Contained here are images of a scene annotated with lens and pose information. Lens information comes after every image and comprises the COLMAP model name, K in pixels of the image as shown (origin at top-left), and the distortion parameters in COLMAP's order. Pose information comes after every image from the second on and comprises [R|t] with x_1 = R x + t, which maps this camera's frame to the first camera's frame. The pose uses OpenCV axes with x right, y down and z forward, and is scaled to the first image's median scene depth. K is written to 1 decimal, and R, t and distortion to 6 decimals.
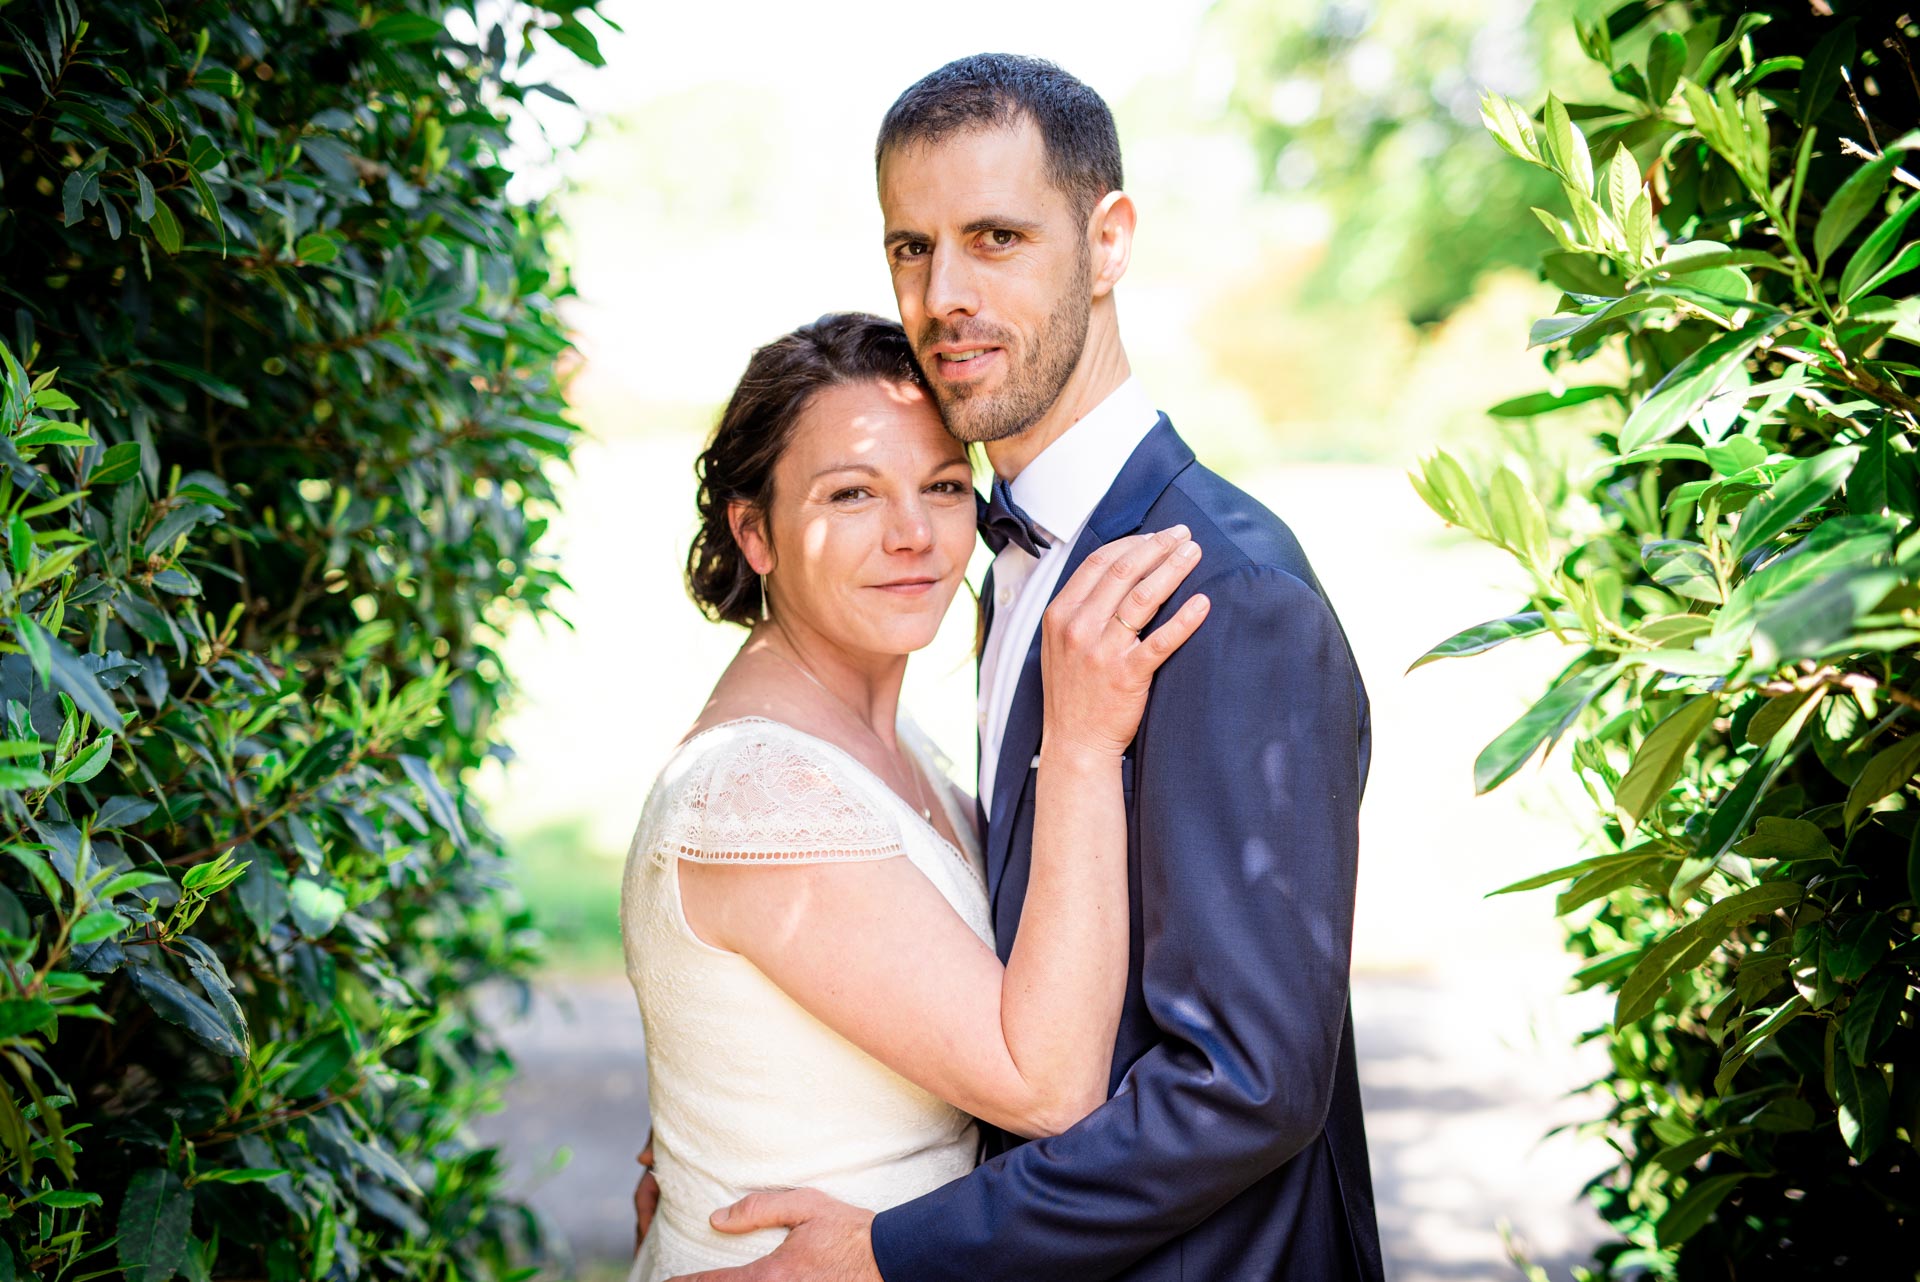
lens RADIAL K [[2793.5, 0, 873.8], [0, 2793.5, 637.2], [0, 0, 1]] dist [-0.031920, -0.073038]
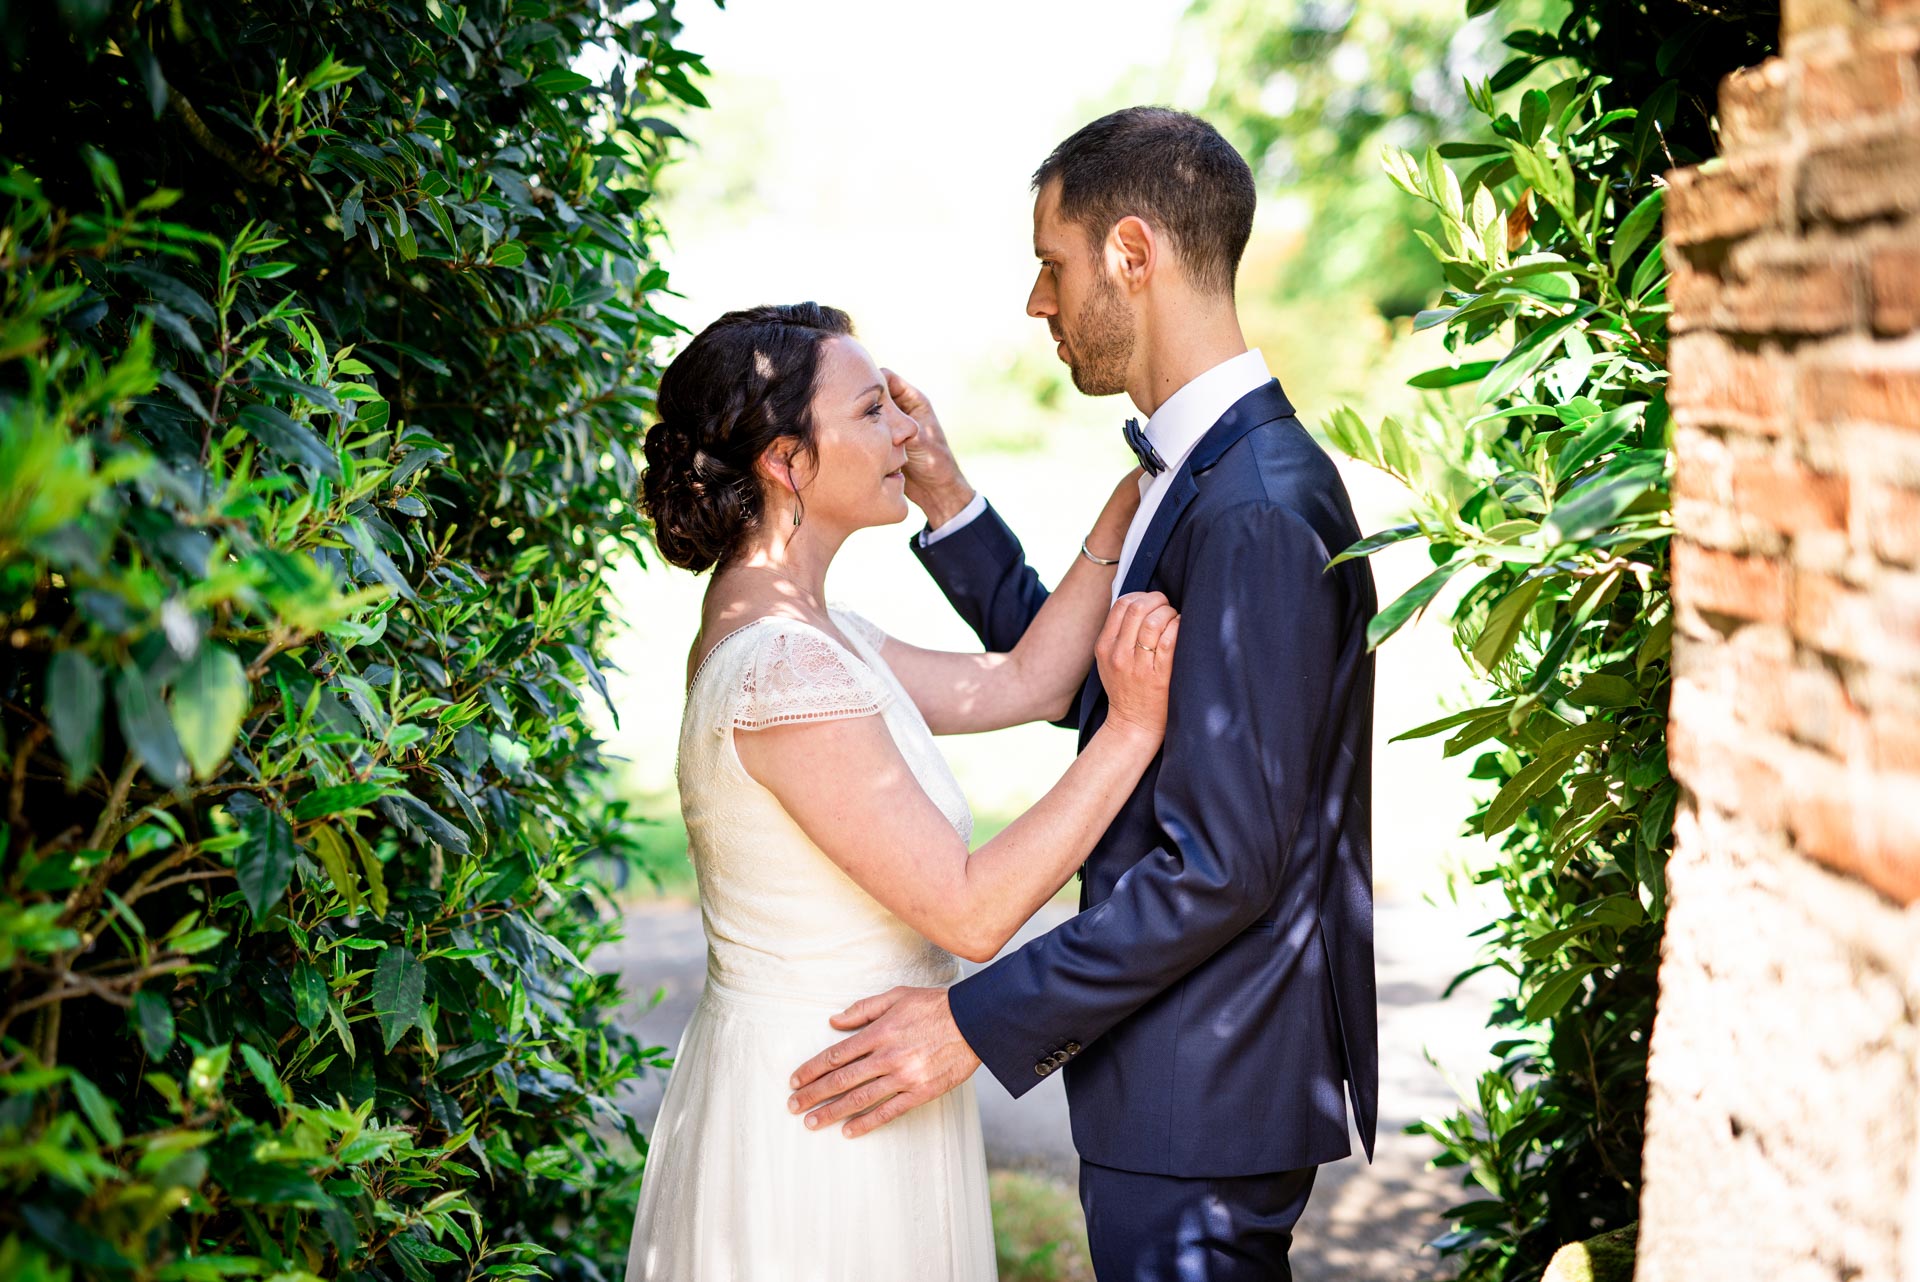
lens RADIAL K [[2688.2, 0, 960.0], [0, 2688.2, 641.0], [0, 0, 1]] dist [0.017843, -0.001837]
pose [[0.999497, -0.002215, 0.031631, -0.026697], [0.001885, 0.999944, 0.010446, 0.029444], [-0.031653, -0.010381, 0.999445, -0.273752]]
